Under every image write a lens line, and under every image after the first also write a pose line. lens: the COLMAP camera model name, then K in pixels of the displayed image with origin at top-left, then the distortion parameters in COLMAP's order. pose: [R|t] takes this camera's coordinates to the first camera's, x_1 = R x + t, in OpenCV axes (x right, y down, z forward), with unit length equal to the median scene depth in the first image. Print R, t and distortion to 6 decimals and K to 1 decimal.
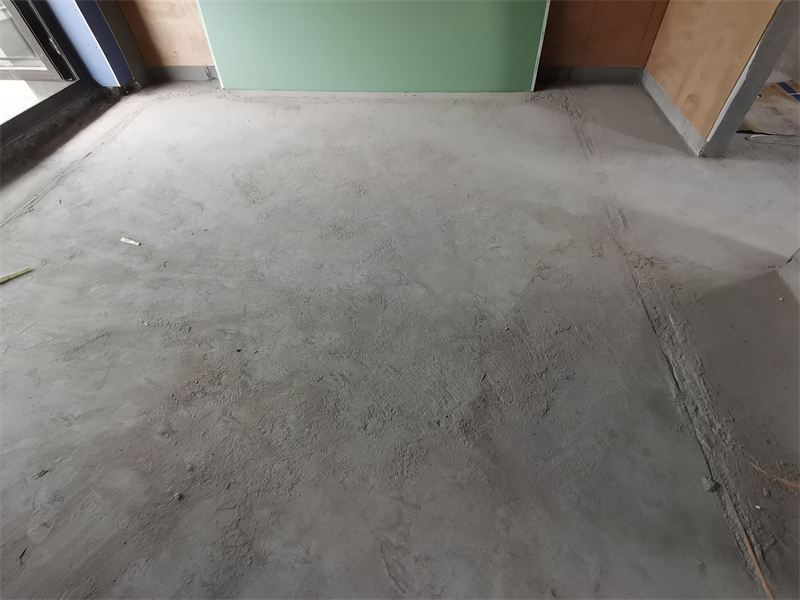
lens RADIAL K [[391.7, 0, 394.9], [0, 391.7, 302.7], [0, 0, 1]] dist [0.057601, -0.039778]
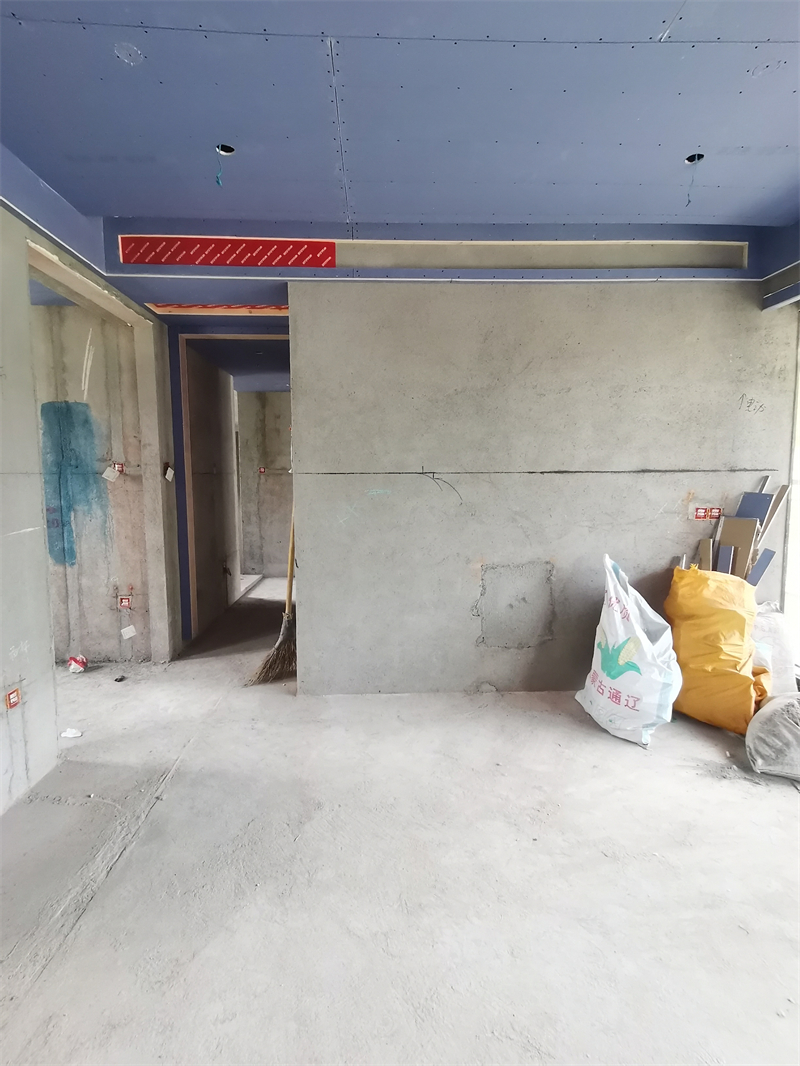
lens RADIAL K [[522.0, 0, 396.1], [0, 522.0, 526.0], [0, 0, 1]] dist [0.057601, -0.039778]
pose [[-0.988709, 0.056768, -0.138677, 0.096051], [-0.081289, 0.574255, 0.814631, -1.390751], [0.125881, 0.816706, -0.563156, 1.046856]]
